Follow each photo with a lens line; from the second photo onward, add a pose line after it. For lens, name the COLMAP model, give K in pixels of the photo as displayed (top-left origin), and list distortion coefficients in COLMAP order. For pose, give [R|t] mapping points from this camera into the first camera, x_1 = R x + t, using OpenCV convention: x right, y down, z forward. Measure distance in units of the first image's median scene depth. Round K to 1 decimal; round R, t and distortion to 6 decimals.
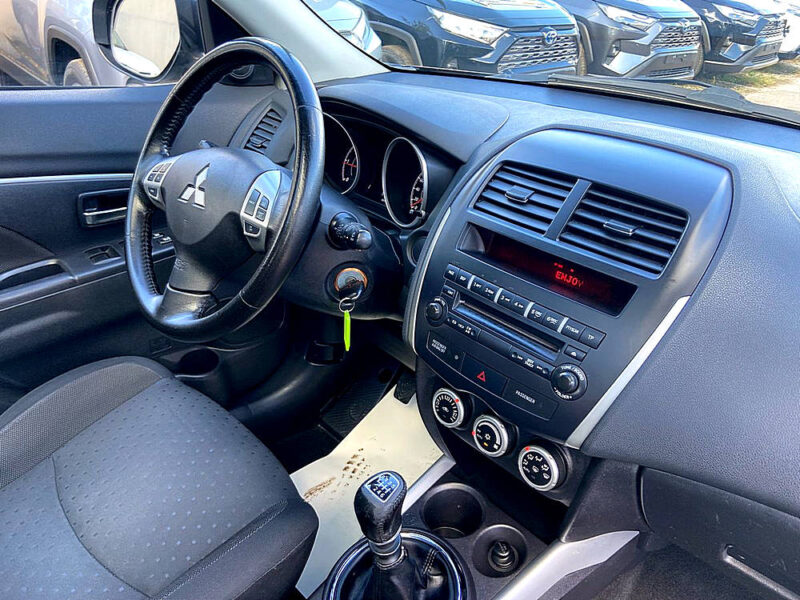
lens RADIAL K [[641.4, 0, 416.8], [0, 641.4, 299.8], [0, 0, 1]] dist [0.165569, -0.244677]
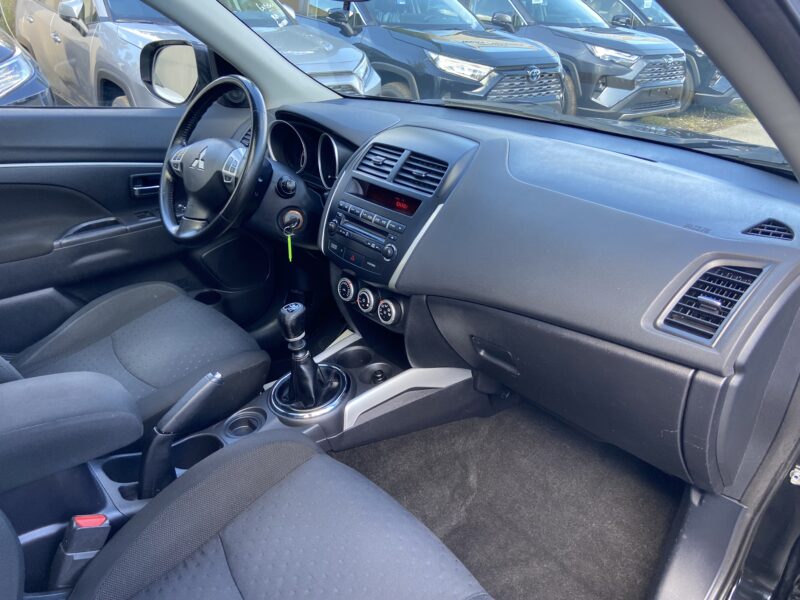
lens RADIAL K [[641.4, 0, 416.8], [0, 641.4, 299.8], [0, 0, 1]] dist [0.165569, -0.244677]
pose [[0.999152, 0.002242, -0.041109, 0.297254], [-0.004367, 0.998655, -0.051661, 0.274867], [0.040938, 0.051796, 0.997818, -0.662057]]
